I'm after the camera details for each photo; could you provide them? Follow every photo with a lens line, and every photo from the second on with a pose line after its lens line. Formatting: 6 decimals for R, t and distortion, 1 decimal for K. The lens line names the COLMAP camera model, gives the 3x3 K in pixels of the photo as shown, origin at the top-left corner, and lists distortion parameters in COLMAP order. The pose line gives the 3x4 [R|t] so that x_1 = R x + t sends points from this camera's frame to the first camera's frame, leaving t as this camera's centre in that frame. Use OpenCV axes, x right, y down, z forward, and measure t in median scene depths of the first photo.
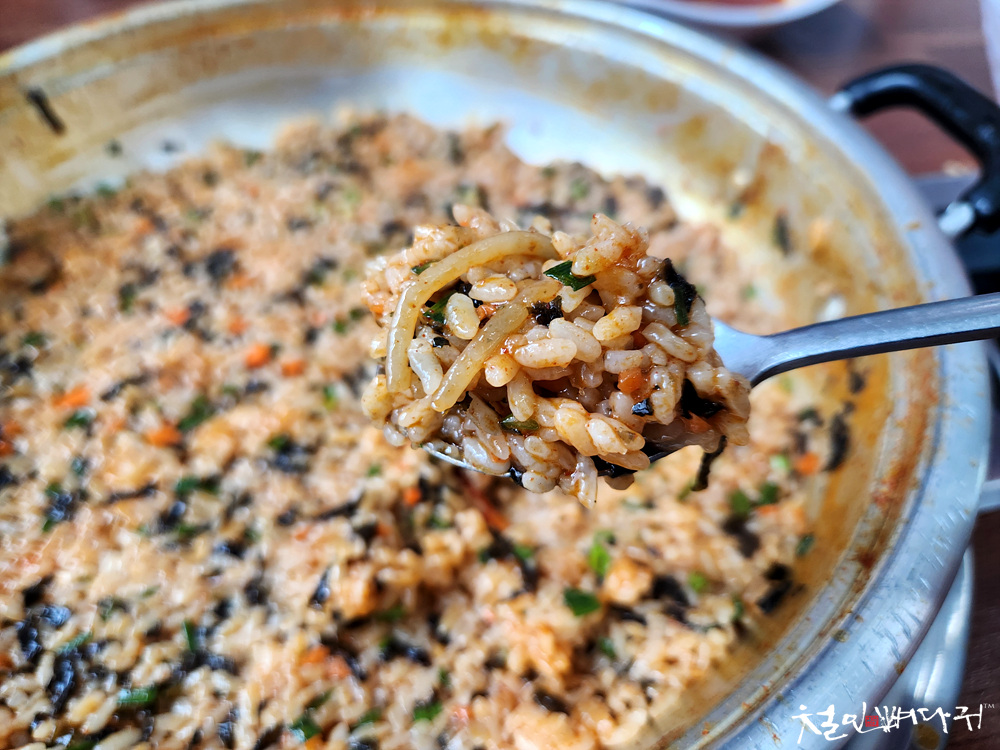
lens RADIAL K [[712.1, 0, 498.0], [0, 712.1, 382.9], [0, 0, 1]] dist [-0.053241, -0.007511]
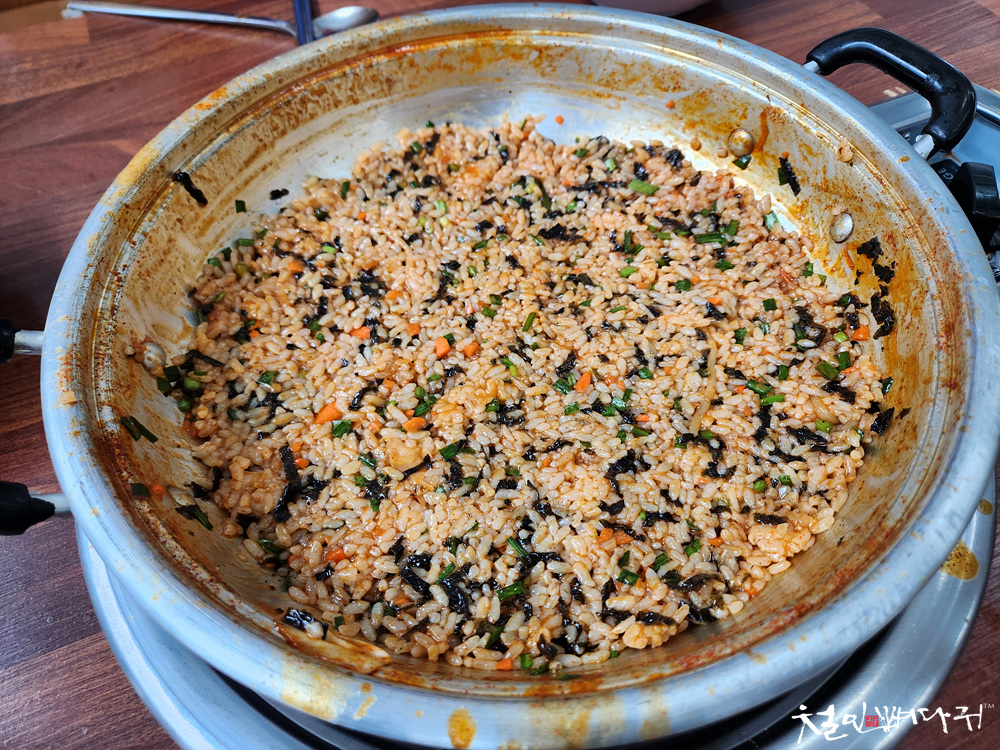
lens RADIAL K [[657.0, 0, 501.0], [0, 657.0, 365.2], [0, 0, 1]] dist [0.009363, -0.026534]
pose [[0.965972, -0.235347, 0.107284, -0.453743], [0.224360, 0.968815, 0.105166, -0.135931], [-0.128689, -0.077518, 0.988651, -0.282483]]
